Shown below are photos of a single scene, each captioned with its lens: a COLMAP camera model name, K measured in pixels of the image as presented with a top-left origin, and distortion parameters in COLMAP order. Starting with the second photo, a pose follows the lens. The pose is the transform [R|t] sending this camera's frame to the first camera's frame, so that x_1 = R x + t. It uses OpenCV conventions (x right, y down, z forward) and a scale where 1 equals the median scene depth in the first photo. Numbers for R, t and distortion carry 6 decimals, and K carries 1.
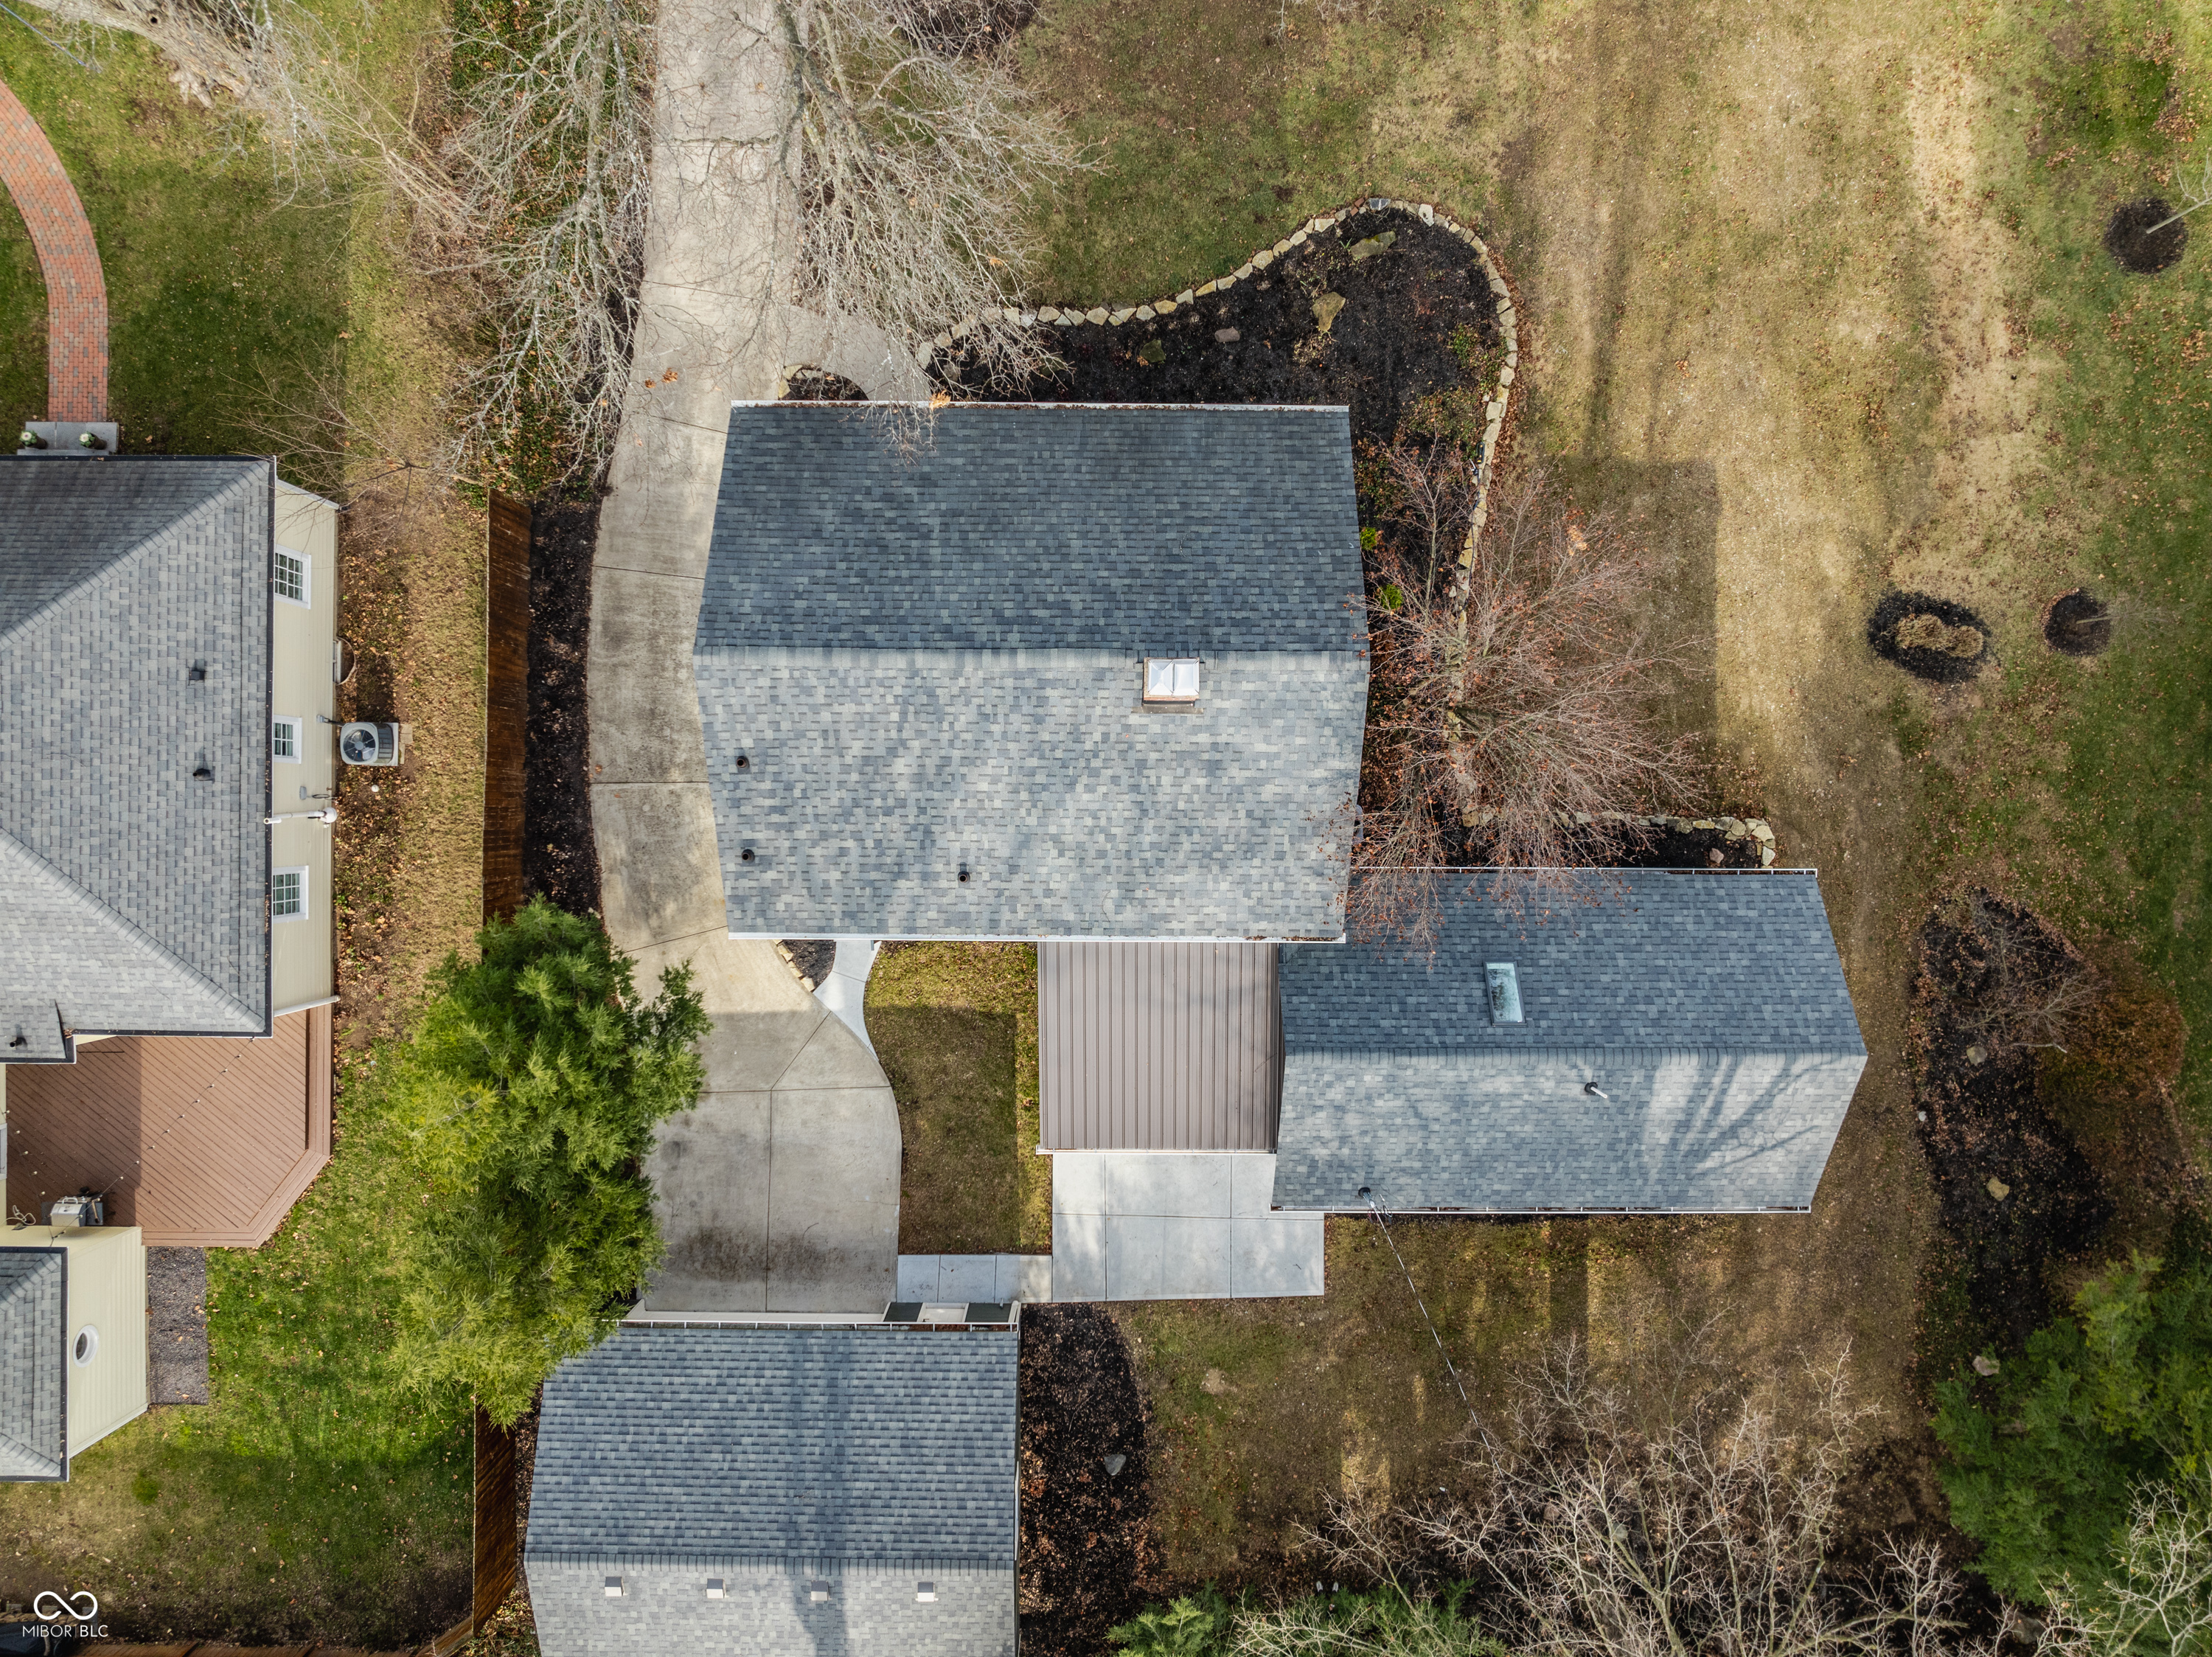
lens RADIAL K [[1578.0, 0, 1106.0], [0, 1578.0, 828.5], [0, 0, 1]] dist [-0.040799, -0.000625]
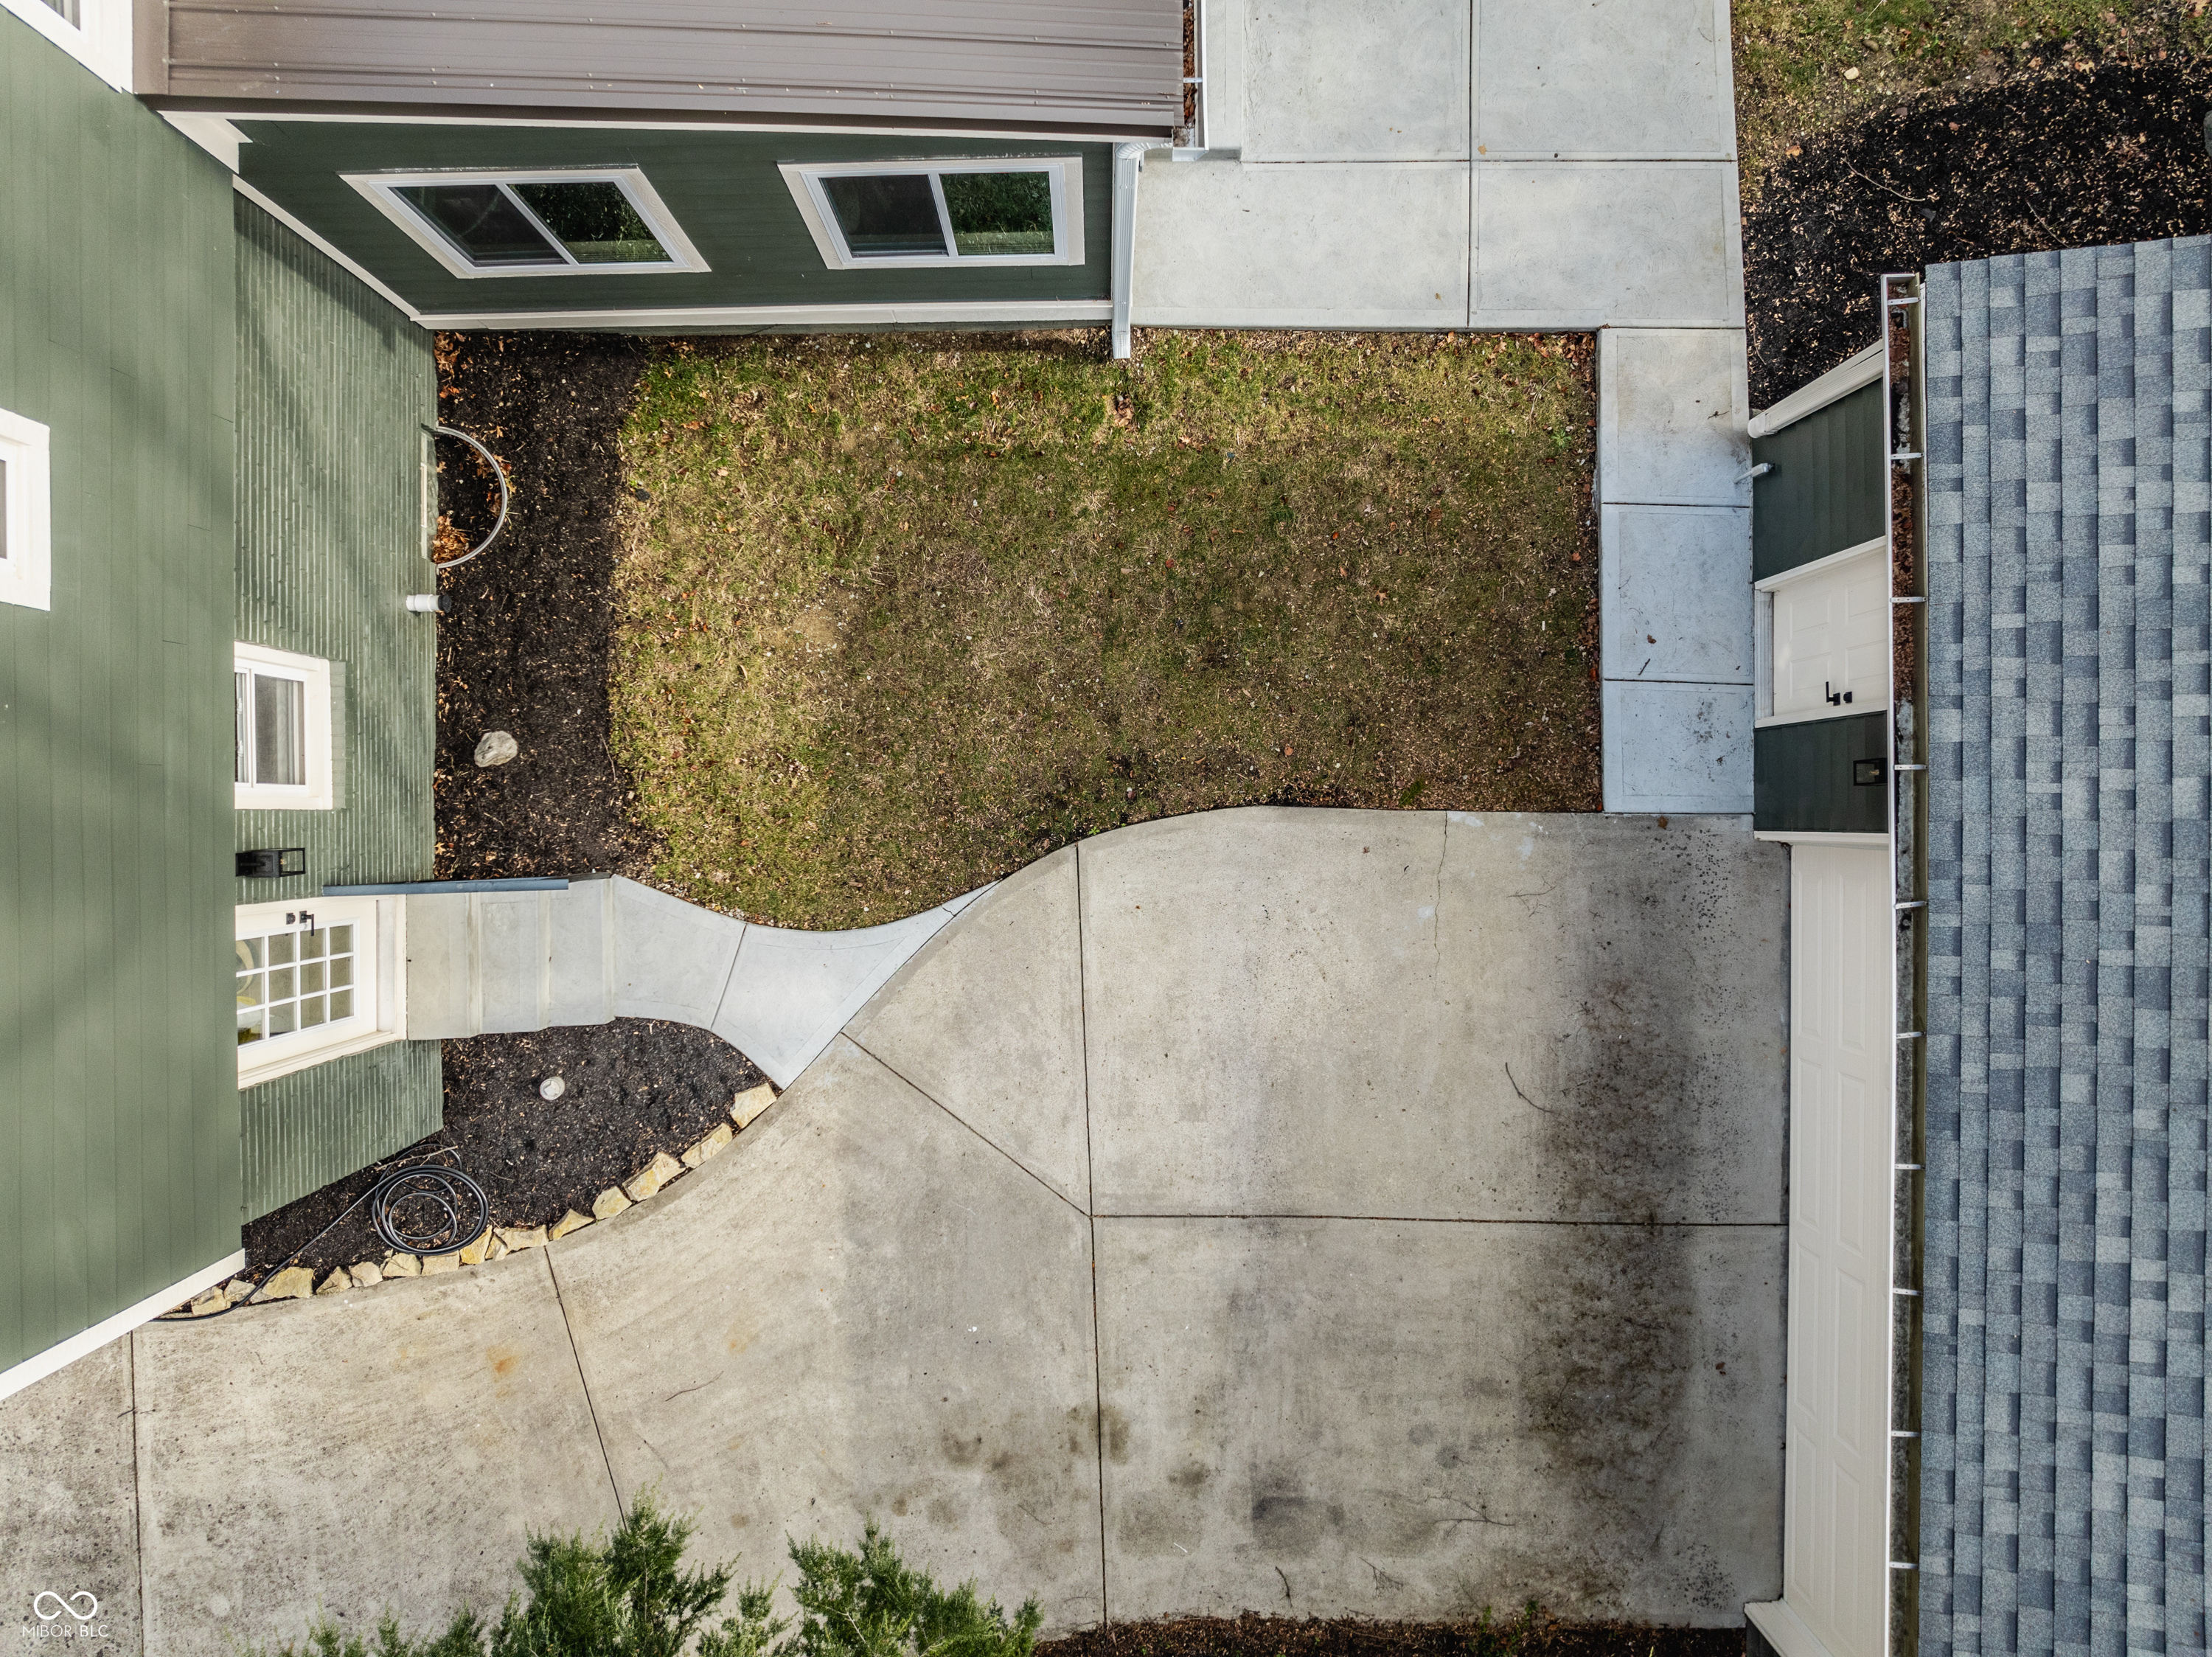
lens RADIAL K [[1725.6, 0, 1164.7], [0, 1725.6, 859.6], [0, 0, 1]] dist [-0.041083, -0.004508]
pose [[-0.009075, -0.999940, -0.006207, -0.134313], [0.999895, -0.009144, 0.011225, 0.172990], [-0.011281, -0.006104, 0.999918, 0.632455]]
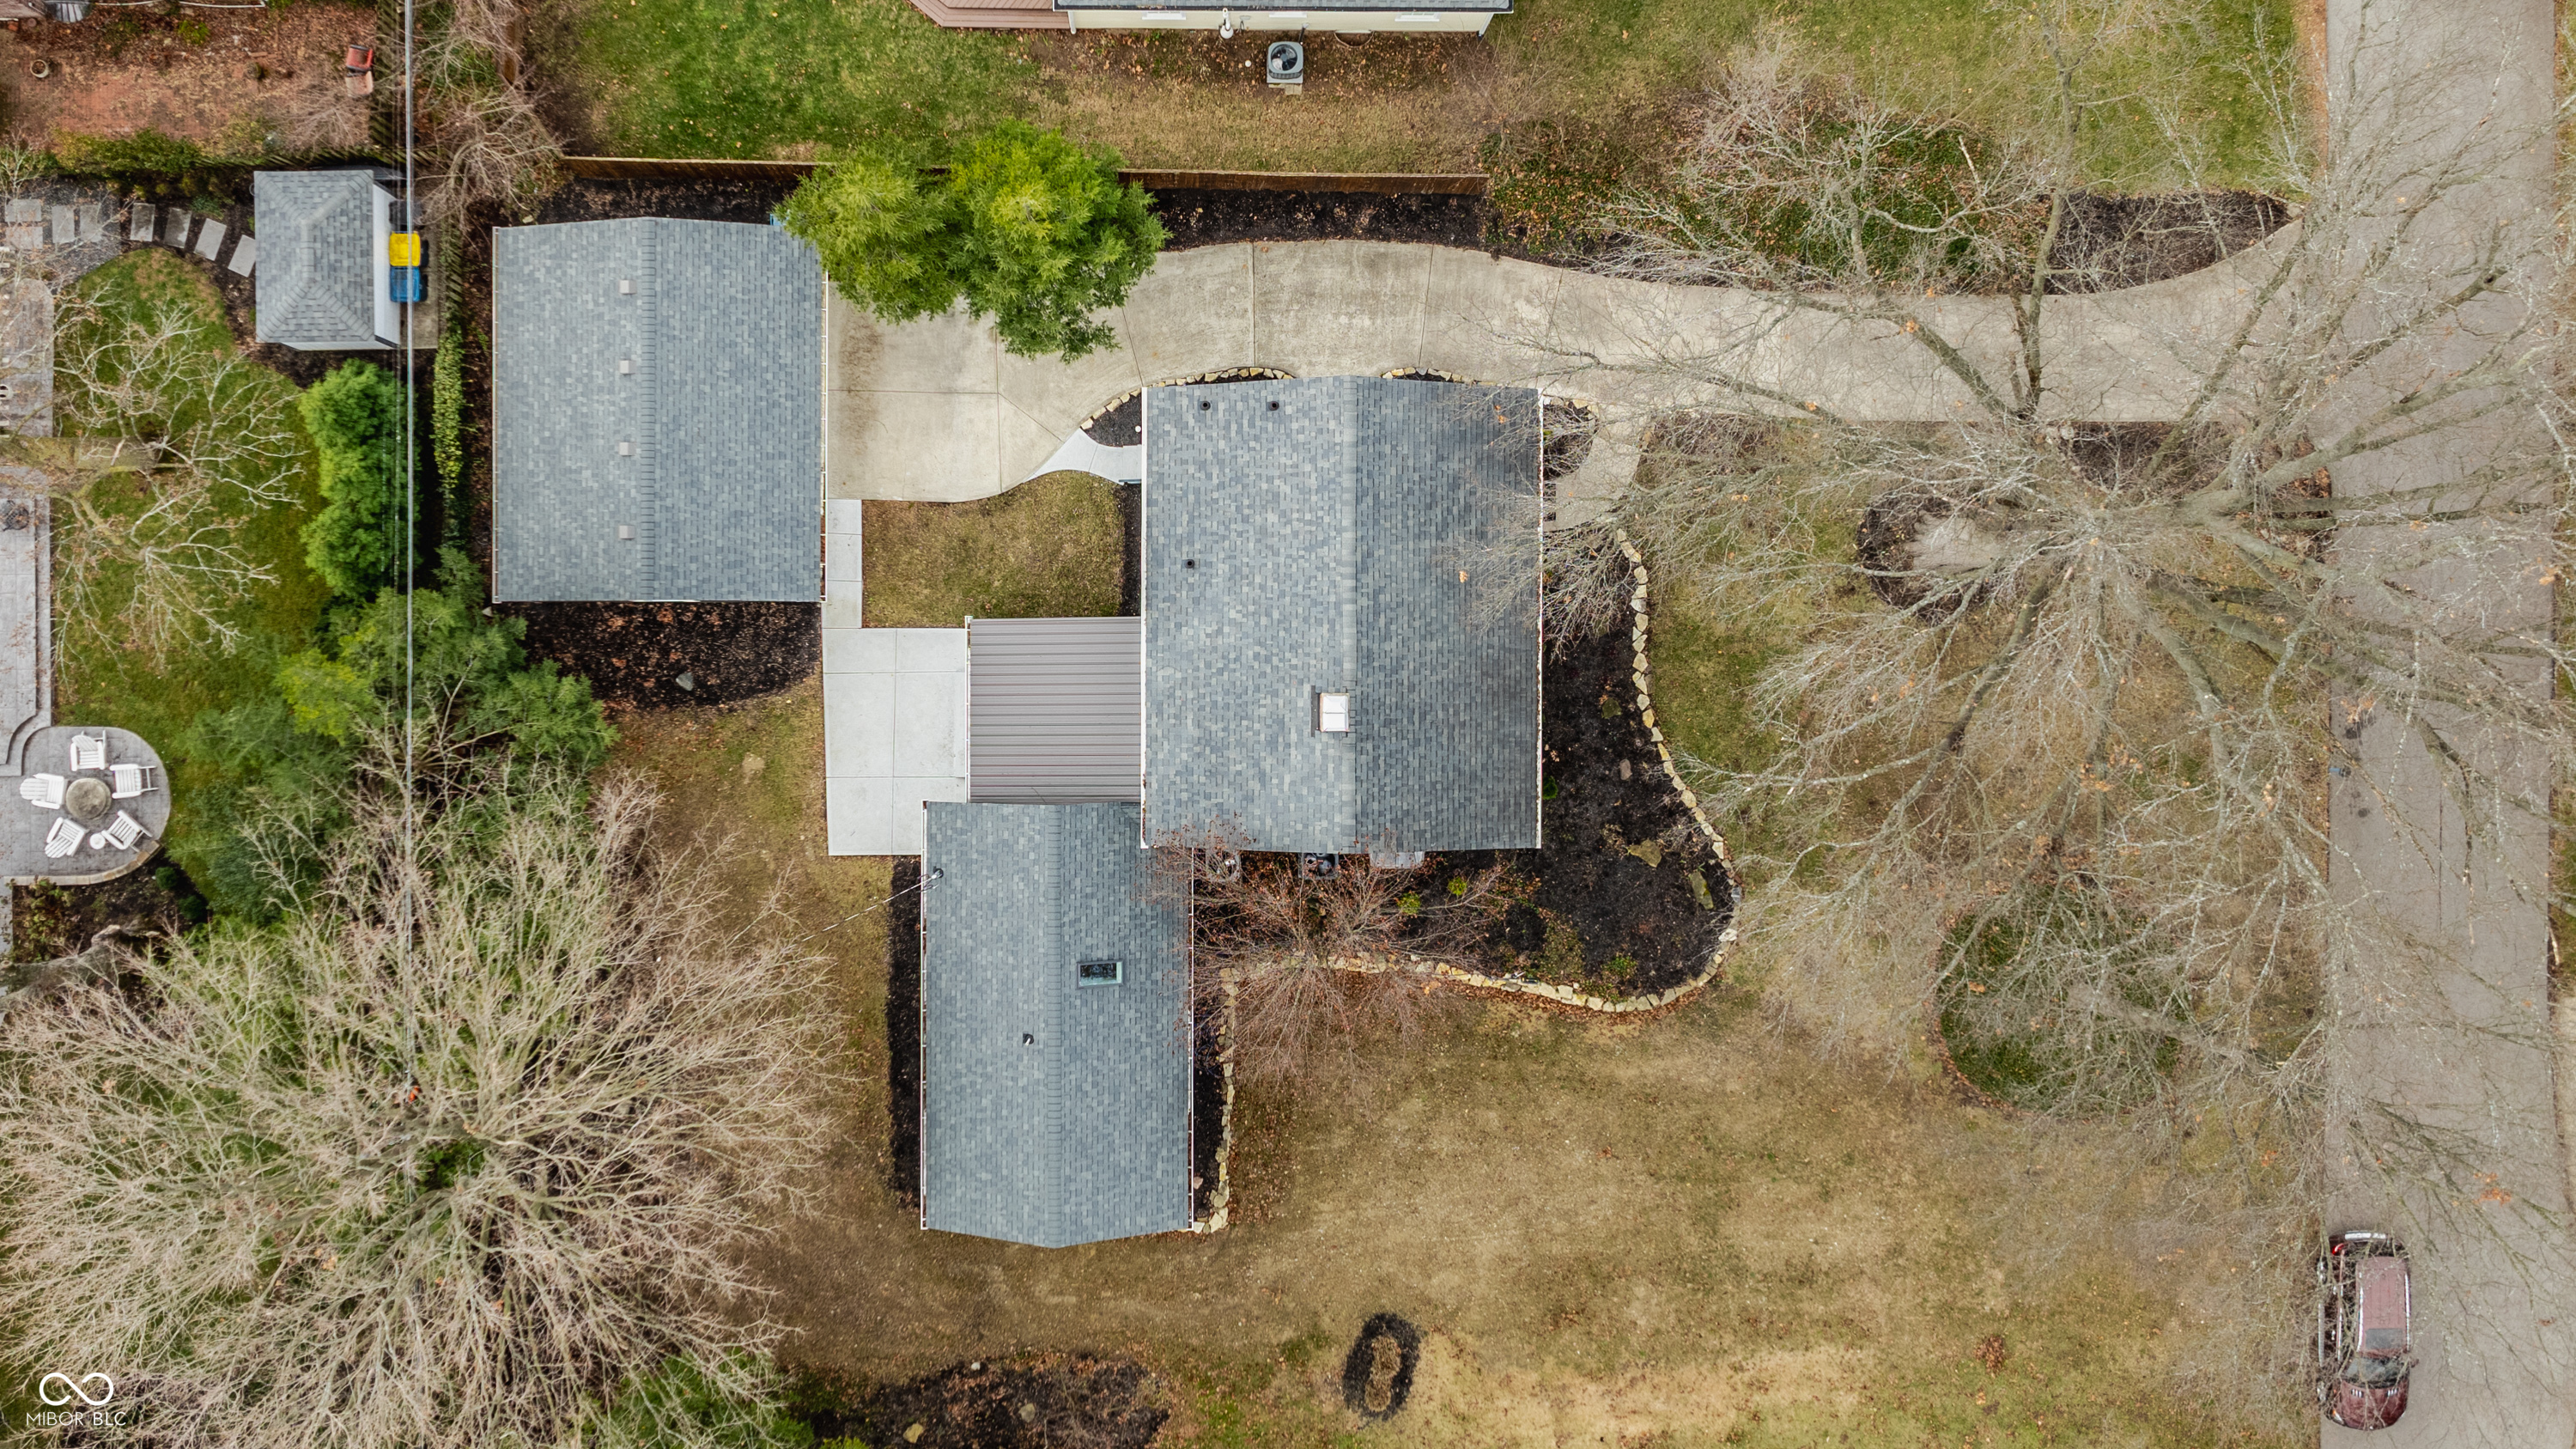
lens RADIAL K [[1925.3, 0, 1288.0], [0, 1925.3, 724.5], [0, 0, 1]] dist [-0.007217, -0.000548]
pose [[0.004944, 0.999698, 0.024064, 0.005551], [-0.998428, 0.006278, -0.055695, 0.028133], [-0.055829, -0.023751, 0.998158, -0.467983]]
